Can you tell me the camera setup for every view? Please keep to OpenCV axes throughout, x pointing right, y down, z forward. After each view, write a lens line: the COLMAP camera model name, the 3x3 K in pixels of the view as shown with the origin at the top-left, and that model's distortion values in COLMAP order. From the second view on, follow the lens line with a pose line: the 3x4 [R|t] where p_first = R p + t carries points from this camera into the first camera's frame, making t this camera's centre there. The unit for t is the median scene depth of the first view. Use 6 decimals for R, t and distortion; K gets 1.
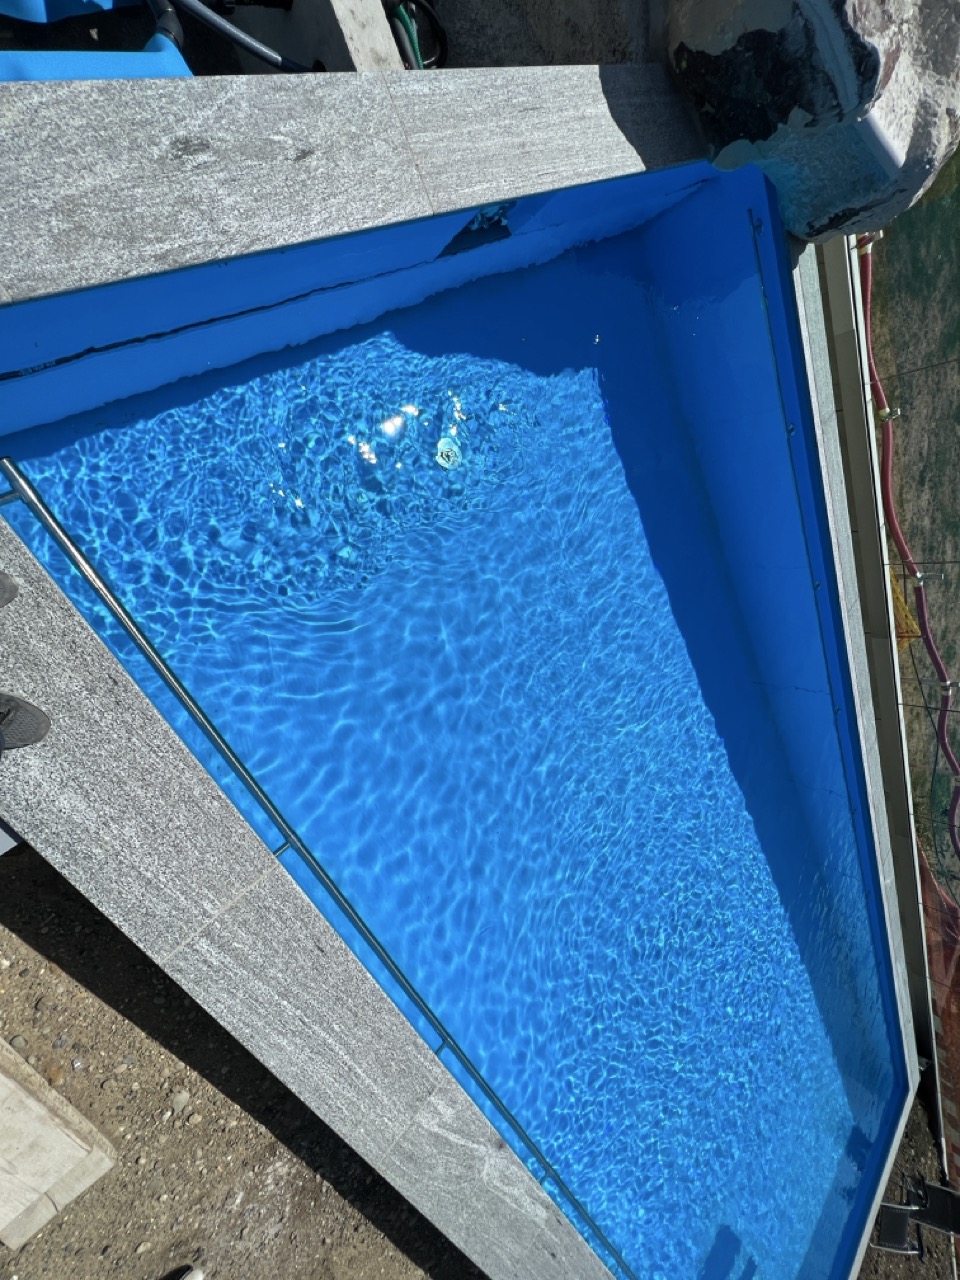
lens RADIAL K [[513.4, 0, 474.7], [0, 513.4, 642.9], [0, 0, 1]] dist [-0.001919, 0.000213]
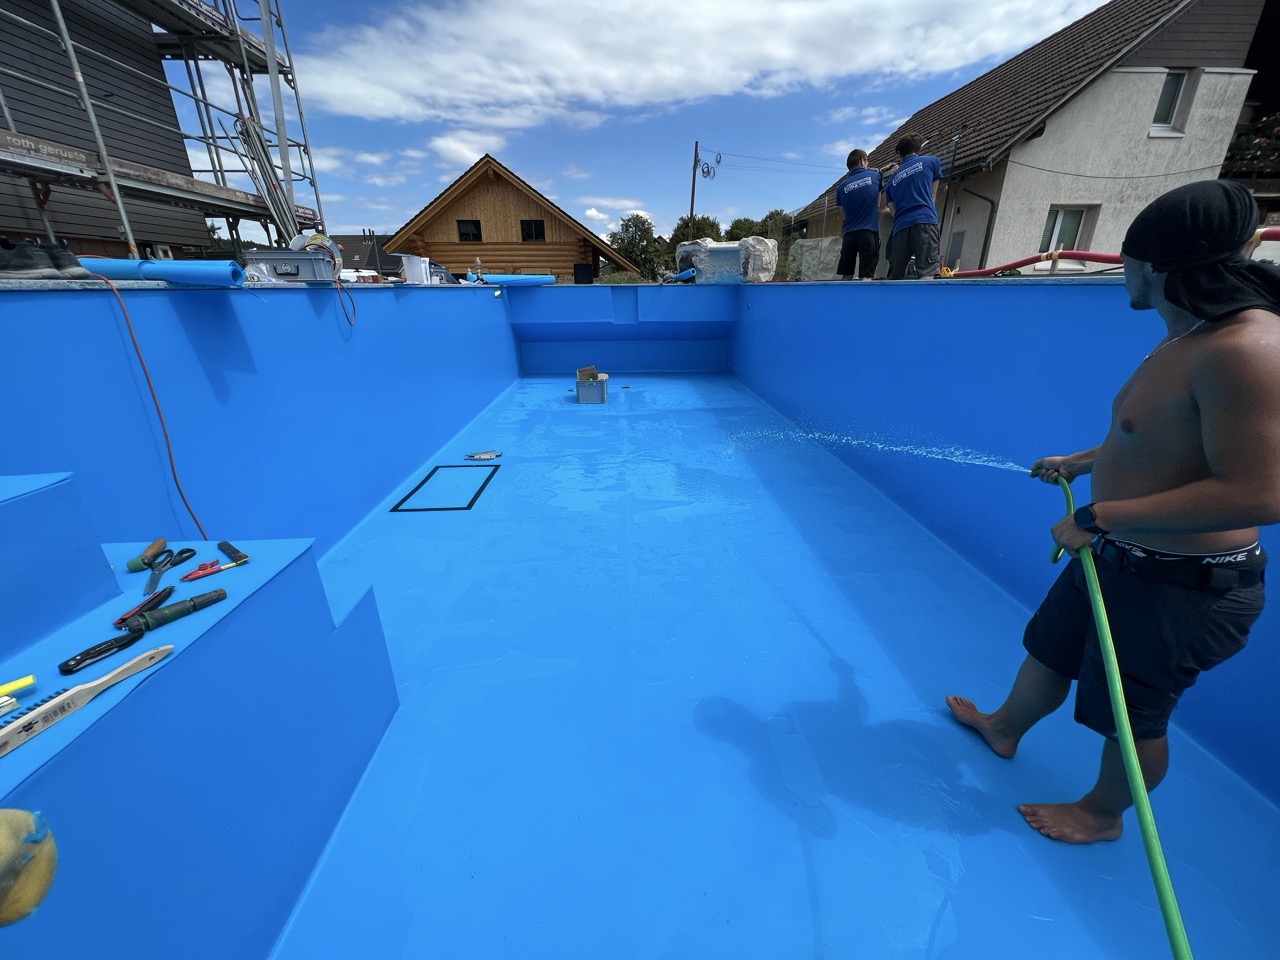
lens RADIAL K [[515.7, 0, 642.9], [0, 515.7, 486.3], [0, 0, 1]] dist [-0.000907, -0.000083]
pose [[0.712093, -0.426440, -0.557739, 2.331076], [-0.507565, 0.236178, -0.828612, 3.775783], [0.485079, 0.873138, -0.048265, 3.249696]]
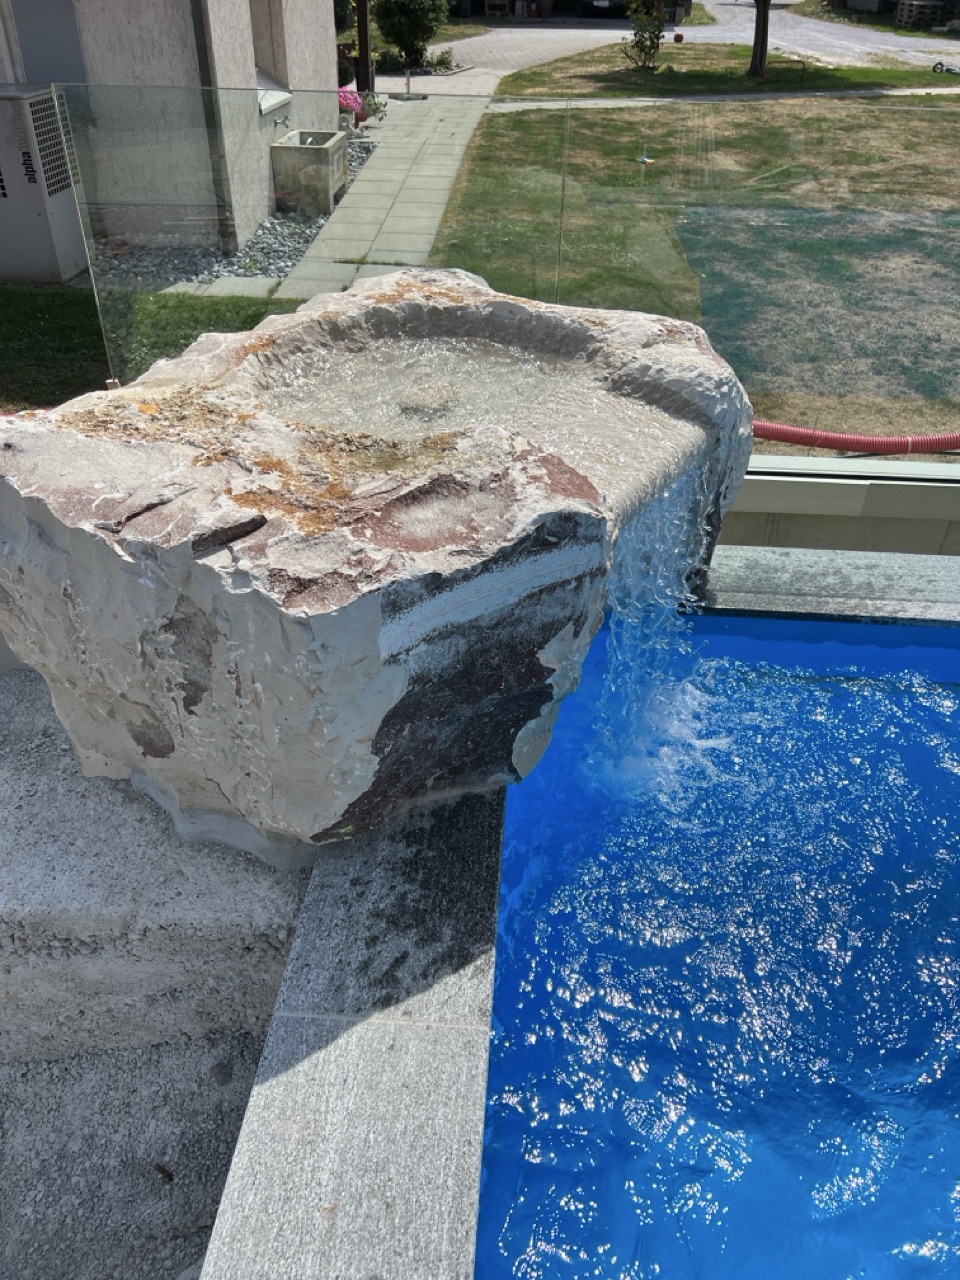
lens RADIAL K [[961.8, 0, 480.0], [0, 961.8, 640.0], [0, 0, 1]] dist [0.055734, -0.063328]
pose [[0.453256, -0.865984, 0.211259, 0.541706], [0.798663, 0.289291, -0.527682, -0.802674], [0.395849, 0.407900, 0.822752, 0.353456]]
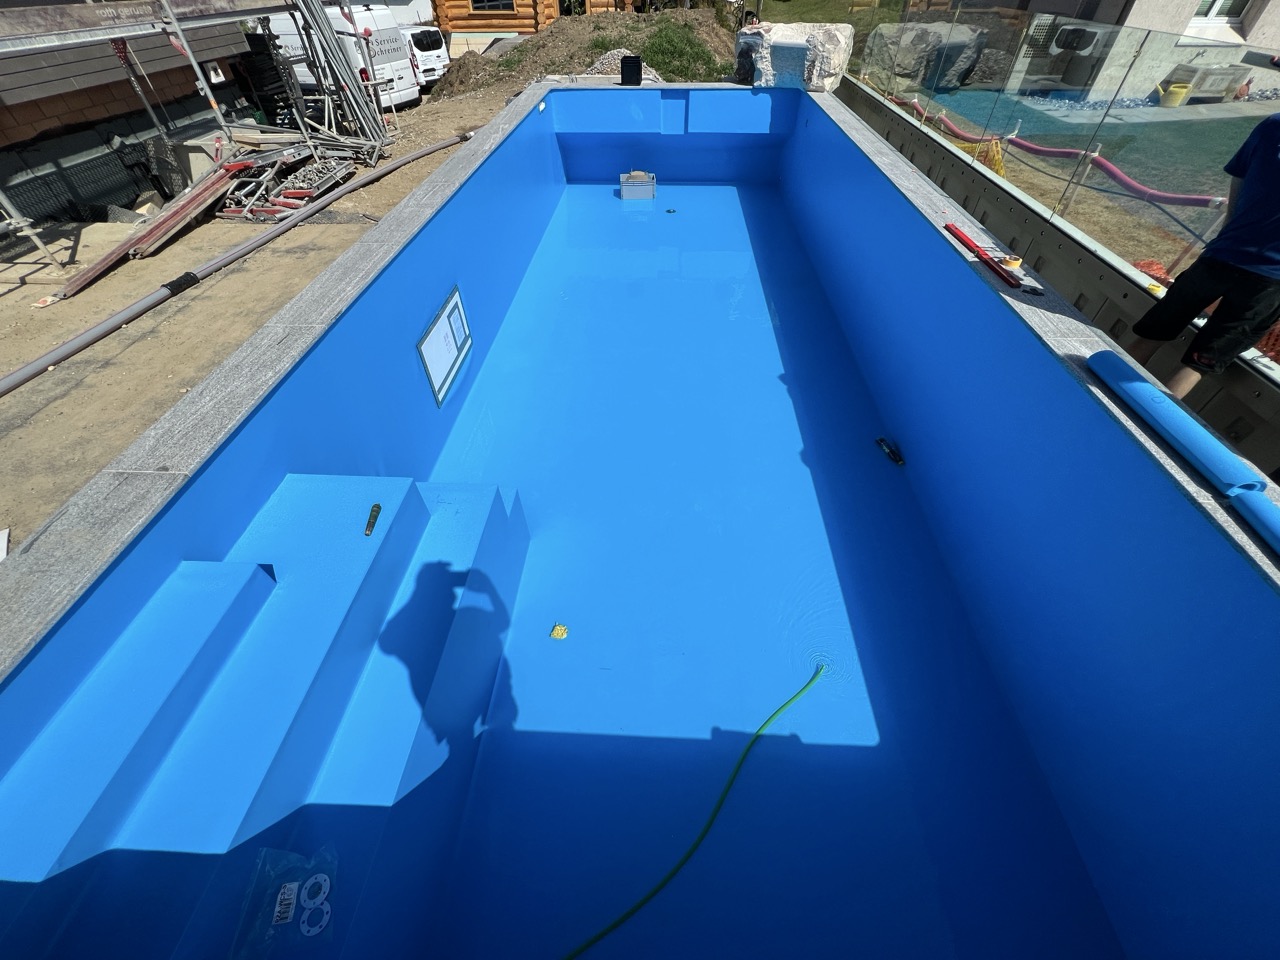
lens RADIAL K [[520.1, 0, 644.2], [0, 520.1, 483.4], [0, 0, 1]] dist [0.000143, 0.000019]
pose [[0.677503, -0.117418, -0.726087, 3.049550], [-0.579470, 0.522776, -0.625236, 4.189050], [0.452995, 0.844345, 0.286142, 2.718475]]
